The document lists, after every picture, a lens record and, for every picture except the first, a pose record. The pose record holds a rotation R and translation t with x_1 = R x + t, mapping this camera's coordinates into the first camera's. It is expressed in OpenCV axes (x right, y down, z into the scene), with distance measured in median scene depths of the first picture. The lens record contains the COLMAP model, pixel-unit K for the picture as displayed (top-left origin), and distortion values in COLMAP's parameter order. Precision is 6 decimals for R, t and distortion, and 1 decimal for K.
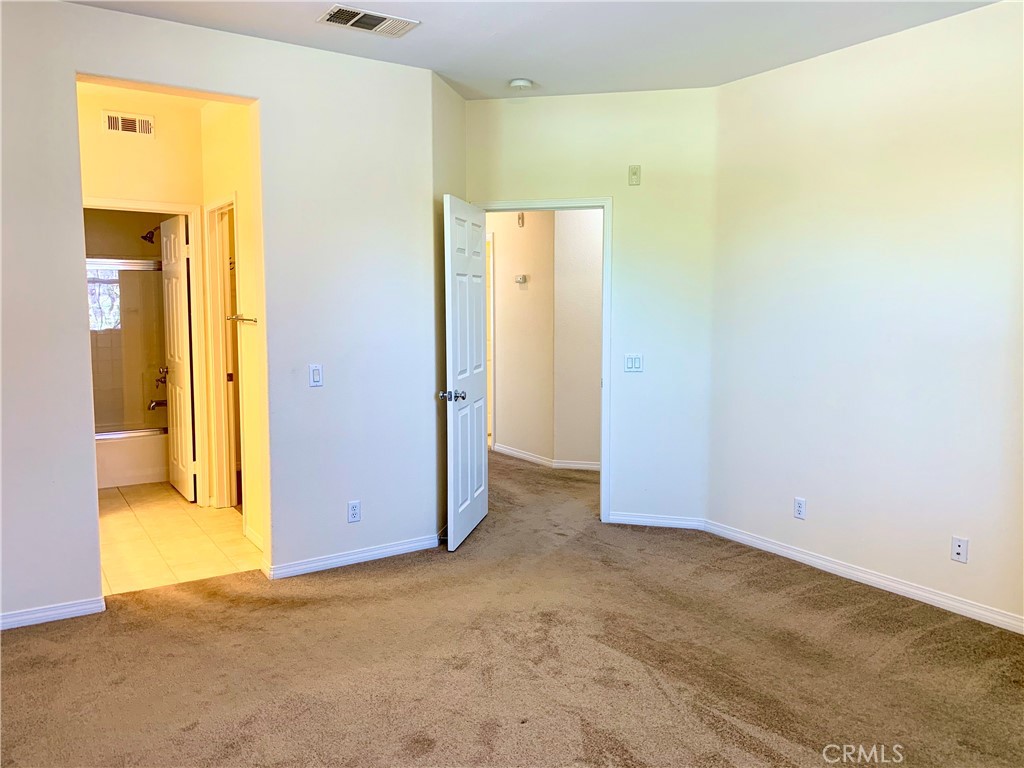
lens RADIAL K [[776.9, 0, 512.0], [0, 776.9, 384.0], [0, 0, 1]] dist [0.002056, -0.001391]
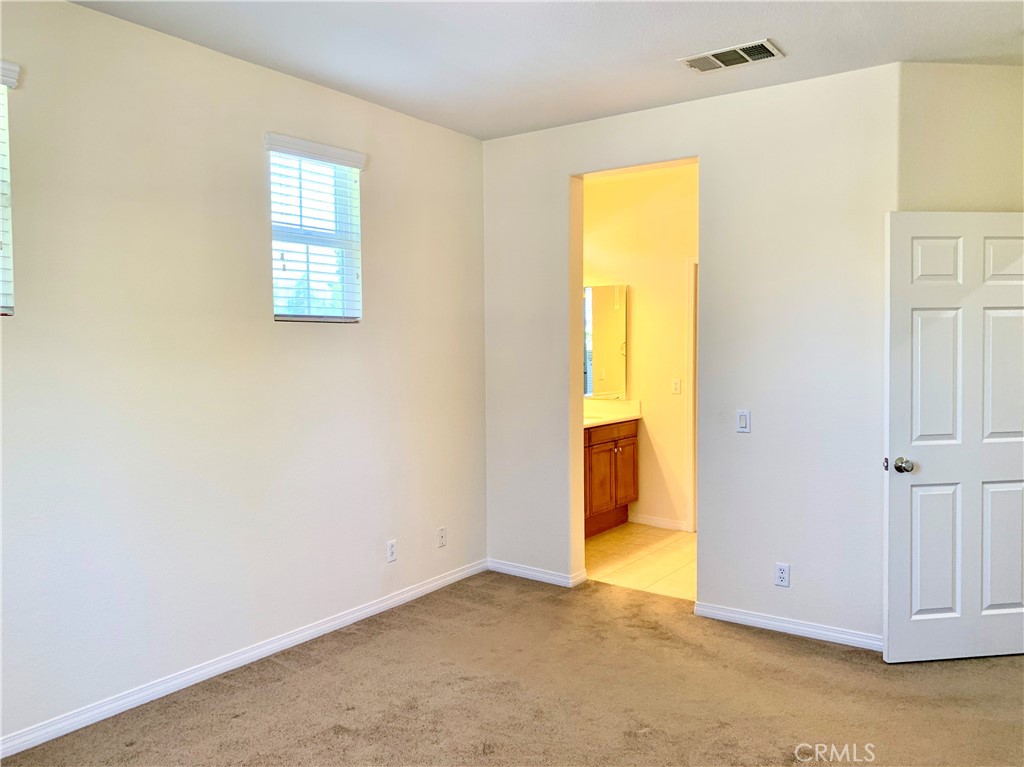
lens RADIAL K [[776.9, 0, 512.0], [0, 776.9, 383.5], [0, 0, 1]] dist [0.002056, -0.001391]
pose [[0.369238, 0.042468, -0.928364, 0.549351], [-0.097396, 0.995223, 0.006789, -0.036563], [0.924217, 0.087912, 0.371610, 0.369008]]
